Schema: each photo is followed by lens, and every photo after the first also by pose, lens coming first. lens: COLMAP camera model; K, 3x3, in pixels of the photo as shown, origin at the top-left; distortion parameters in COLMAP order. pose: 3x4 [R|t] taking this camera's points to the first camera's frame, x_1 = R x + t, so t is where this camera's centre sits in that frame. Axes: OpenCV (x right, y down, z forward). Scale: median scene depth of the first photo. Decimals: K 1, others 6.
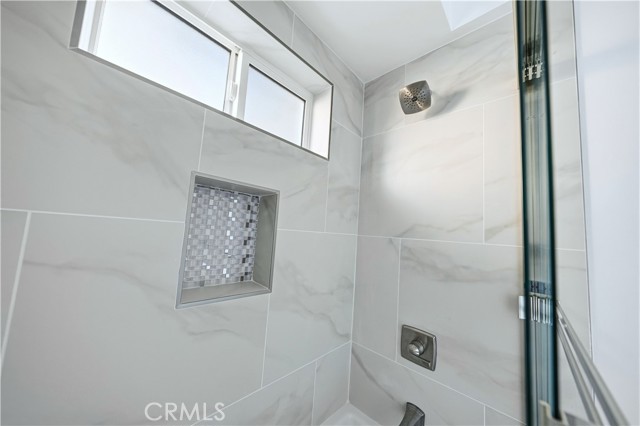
lens RADIAL K [[222.0, 0, 316.6], [0, 222.0, 209.4], [0, 0, 1]] dist [-0.000900, 0.000203]
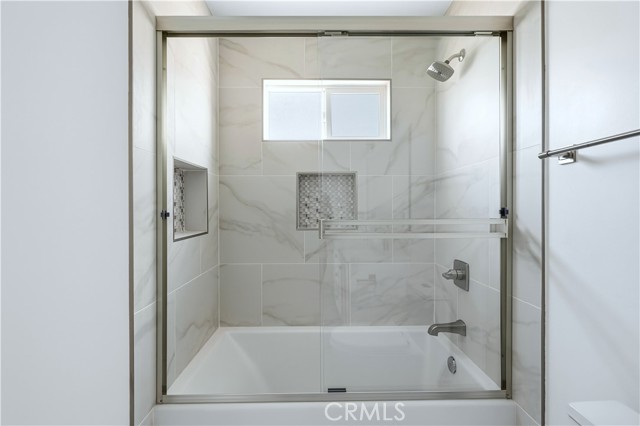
lens RADIAL K [[280.7, 0, 310.4], [0, 280.7, 216.1], [0, 0, 1]] dist [0.002835, 0.000100]
pose [[0.671164, -0.071886, -0.737815, 1.148833], [0.130019, 0.991274, 0.021692, 0.162123], [0.729818, -0.110489, 0.674654, -0.671035]]
